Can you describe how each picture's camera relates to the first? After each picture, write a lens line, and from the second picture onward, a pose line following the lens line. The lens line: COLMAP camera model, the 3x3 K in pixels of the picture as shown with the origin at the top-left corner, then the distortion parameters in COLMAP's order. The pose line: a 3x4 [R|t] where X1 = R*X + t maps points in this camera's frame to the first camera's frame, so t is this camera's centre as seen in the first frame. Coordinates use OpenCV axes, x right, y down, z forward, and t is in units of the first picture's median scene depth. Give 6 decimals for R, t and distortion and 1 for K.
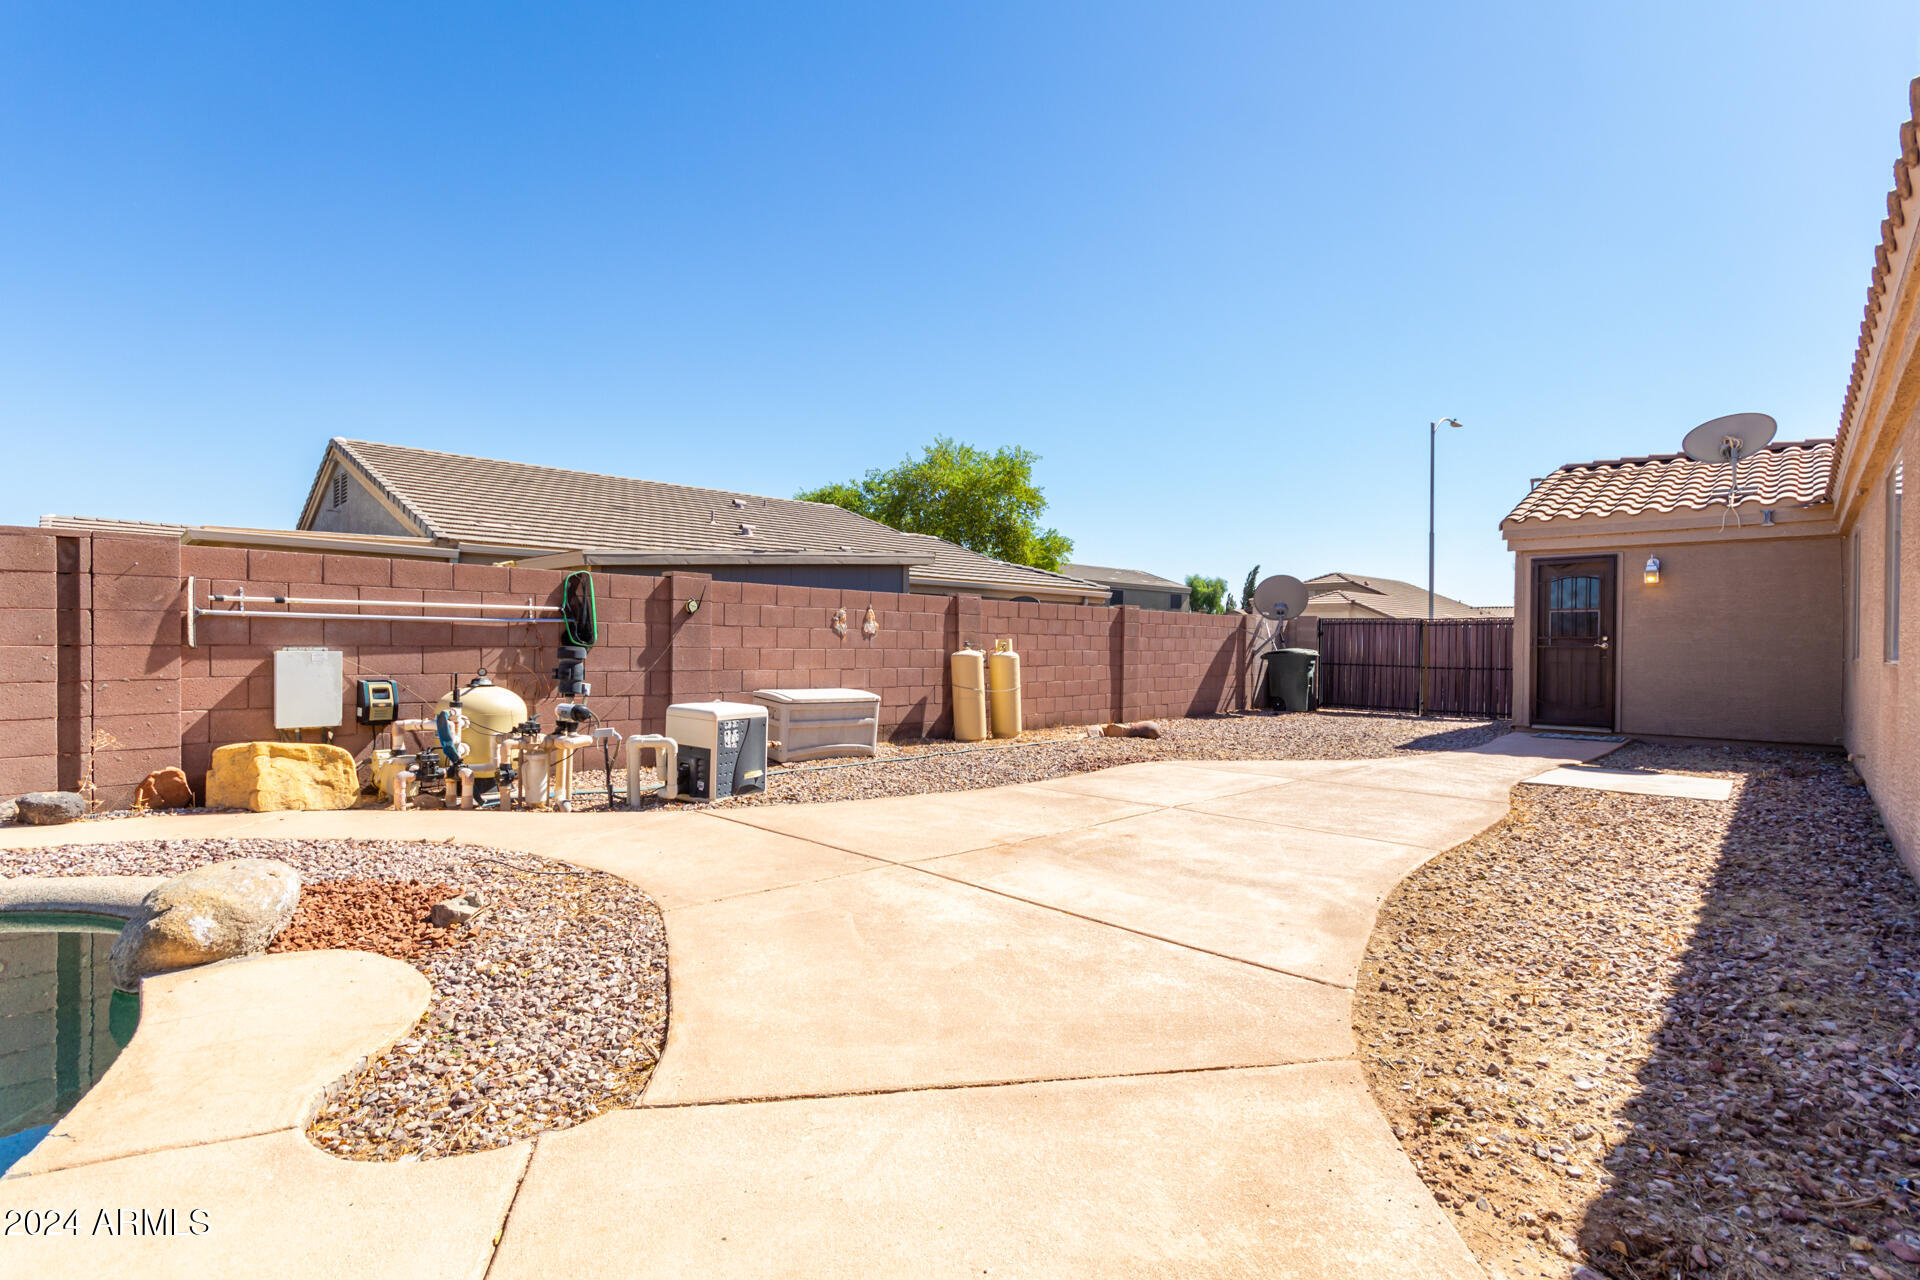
lens RADIAL K [[905.1, 0, 969.6], [0, 905.1, 684.6], [0, 0, 1]] dist [0.001788, -0.000443]
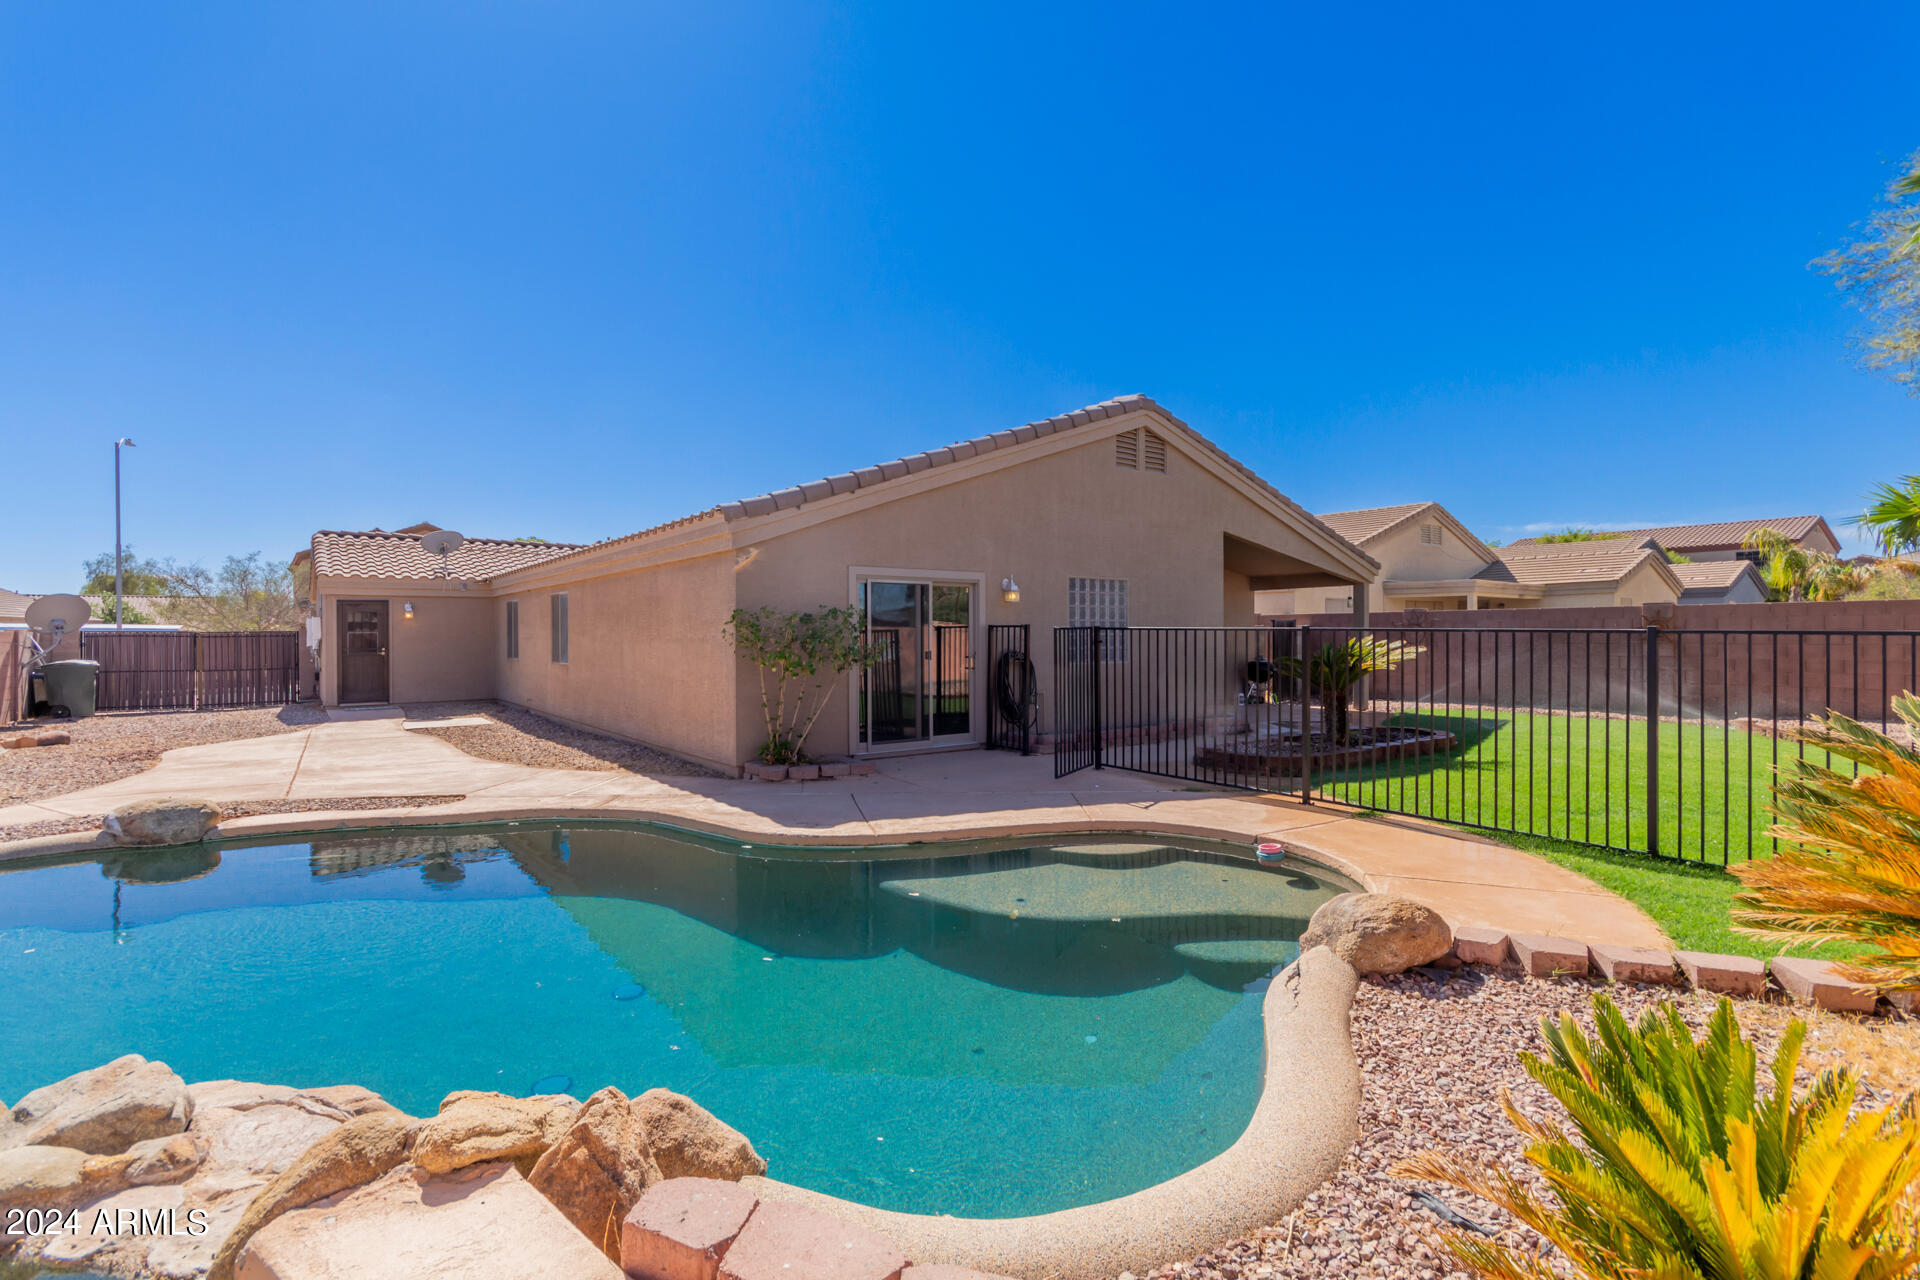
lens RADIAL K [[905.1, 0, 961.5], [0, 905.1, 624.3], [0, 0, 1]] dist [0.001788, -0.000443]
pose [[0.198659, -0.004793, 0.980057, -1.056330], [0.053218, 0.998565, -0.005904, -0.040970], [-0.978623, 0.053329, 0.198629, -0.566678]]
